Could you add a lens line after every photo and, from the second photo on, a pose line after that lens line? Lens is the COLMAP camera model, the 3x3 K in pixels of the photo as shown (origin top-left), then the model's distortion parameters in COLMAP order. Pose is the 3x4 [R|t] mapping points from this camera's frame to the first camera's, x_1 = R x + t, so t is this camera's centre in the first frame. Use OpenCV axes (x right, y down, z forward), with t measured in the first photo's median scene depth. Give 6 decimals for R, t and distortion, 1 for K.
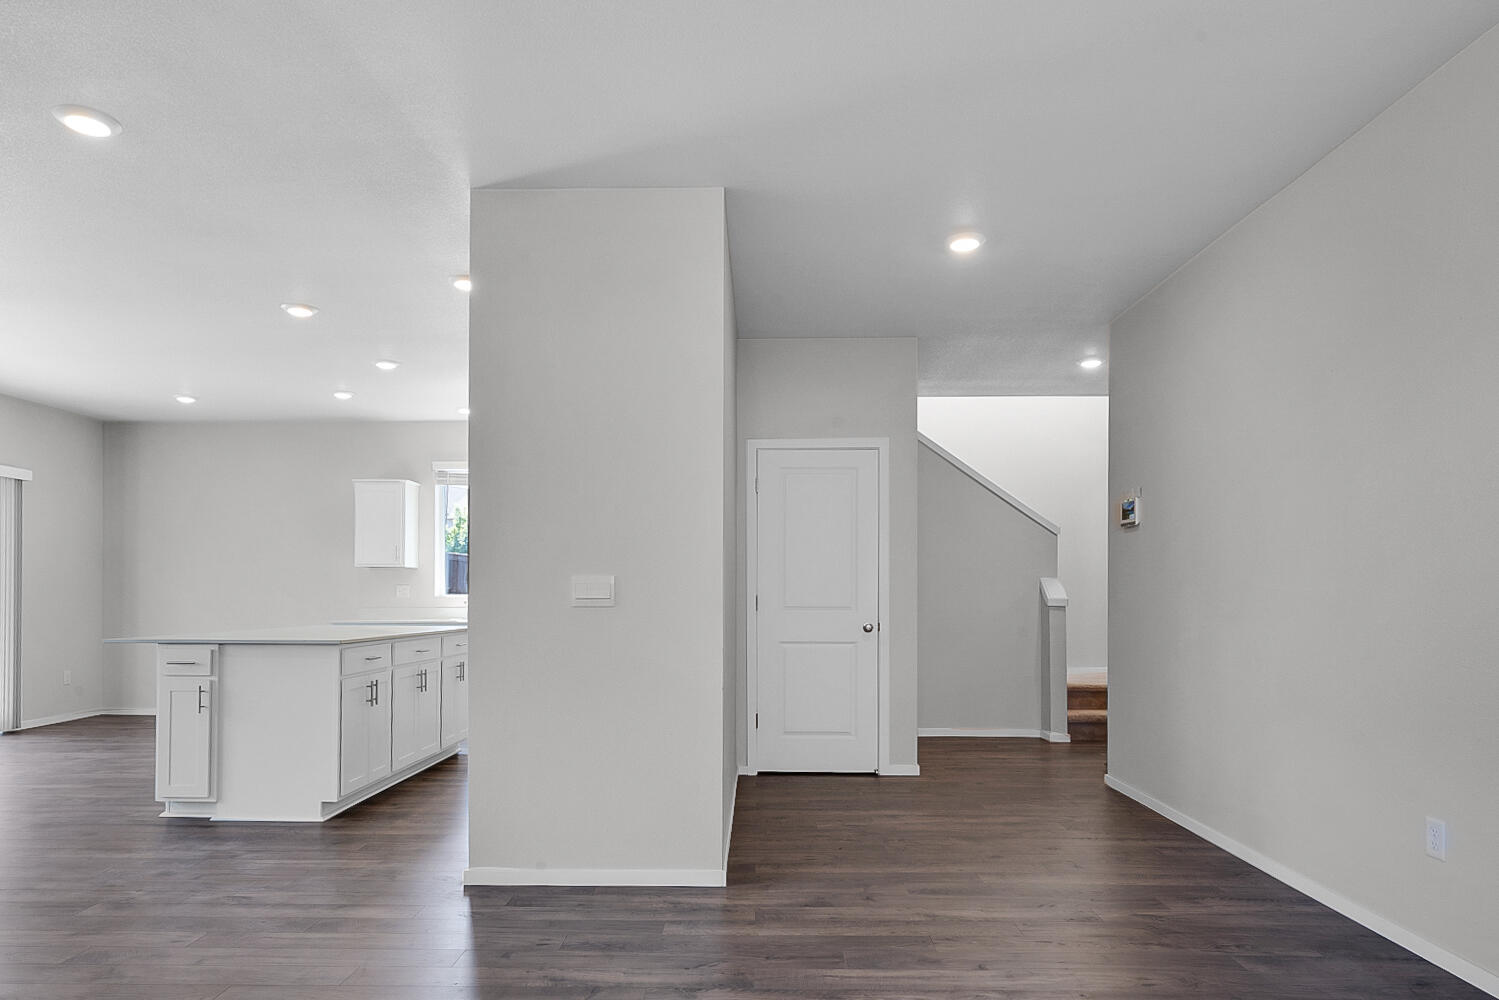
lens RADIAL K [[839.4, 0, 746.7], [0, 839.4, 582.5], [0, 0, 1]] dist [0.000156, 0.000112]
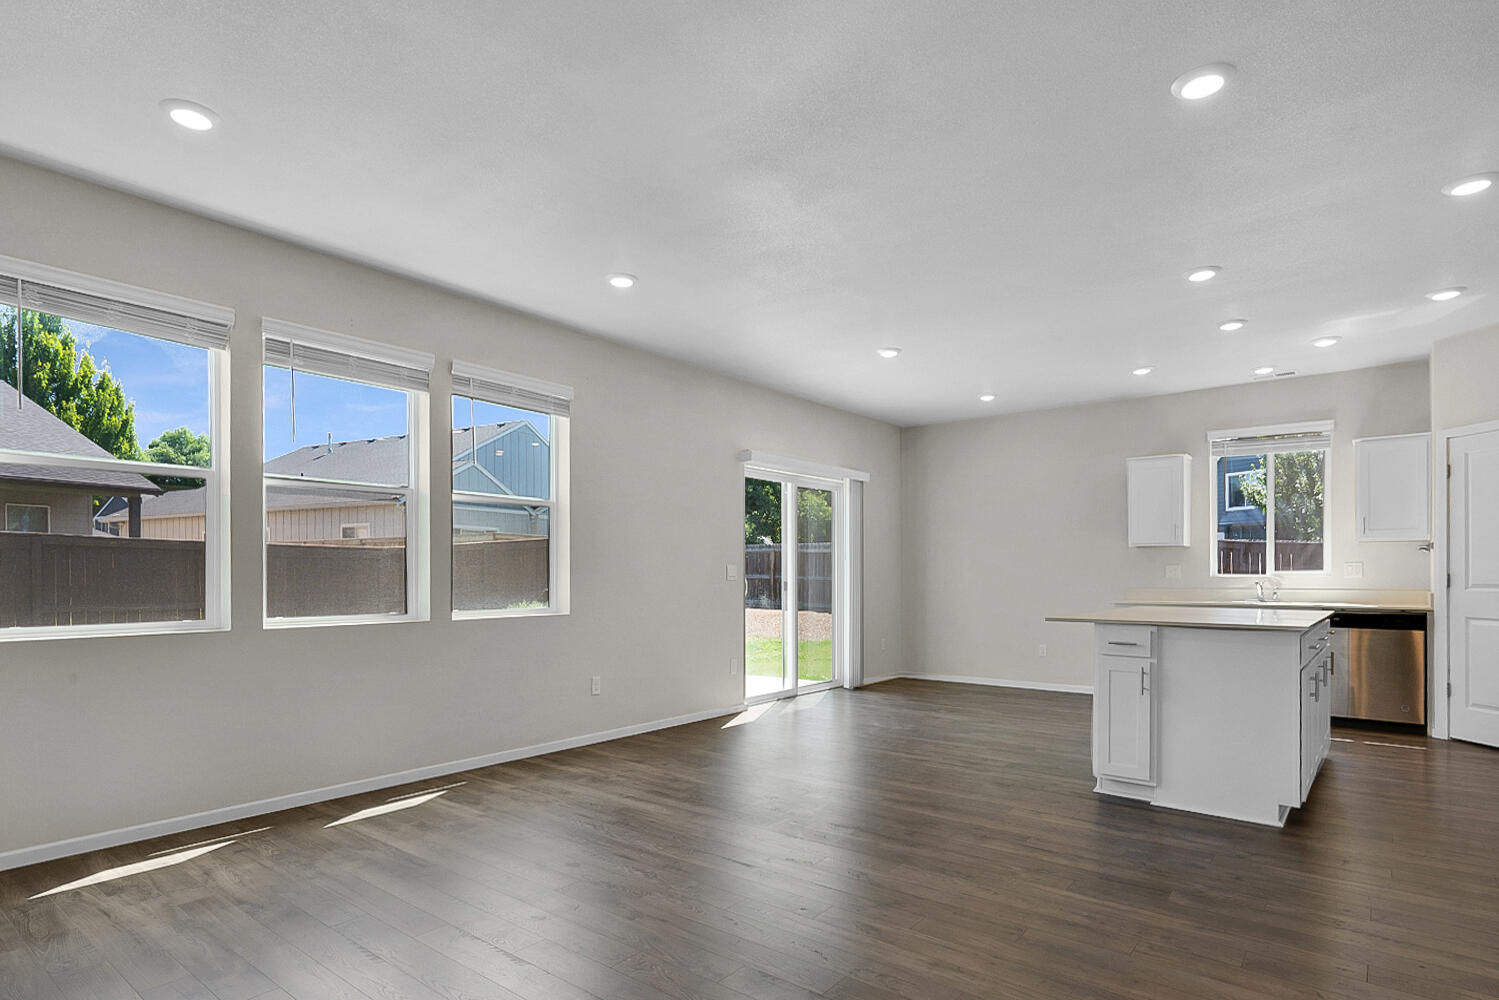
lens RADIAL K [[796.4, 0, 750.4], [0, 796.4, 569.9], [0, 0, 1]] dist [0.004064, 0.000763]
pose [[0.791925, -0.005689, -0.610592, -0.431074], [0.010803, 0.999931, 0.004695, -0.001114], [0.610523, -0.010314, 0.791931, -0.024681]]
